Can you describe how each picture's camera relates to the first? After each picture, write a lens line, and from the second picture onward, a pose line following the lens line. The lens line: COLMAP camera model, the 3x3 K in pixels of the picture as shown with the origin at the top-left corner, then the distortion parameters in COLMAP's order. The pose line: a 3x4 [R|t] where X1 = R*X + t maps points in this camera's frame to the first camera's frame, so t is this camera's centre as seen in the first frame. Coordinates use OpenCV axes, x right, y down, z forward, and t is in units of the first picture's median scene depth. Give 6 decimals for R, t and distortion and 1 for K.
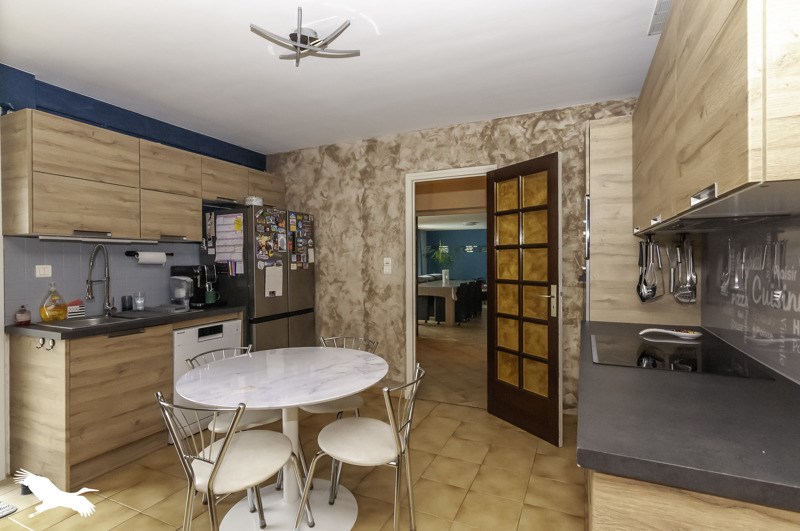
lens RADIAL K [[386.4, 0, 400.7], [0, 386.4, 262.5], [0, 0, 1]] dist [-0.000271, -0.000072]
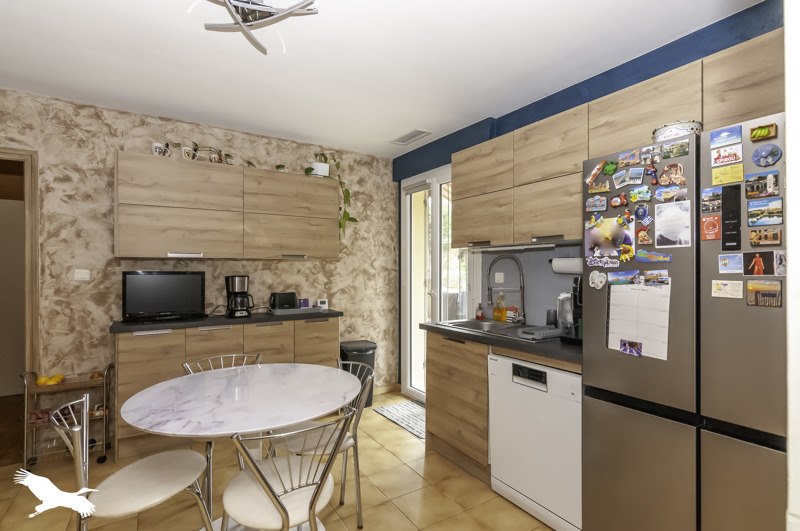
lens RADIAL K [[386.4, 0, 399.9], [0, 386.4, 267.9], [0, 0, 1]] dist [-0.000271, -0.000072]
pose [[-0.534895, 0.002992, -0.844913, 0.175788], [-0.002557, 0.999983, 0.005161, -0.009391], [0.844915, 0.004921, -0.534879, 1.039198]]
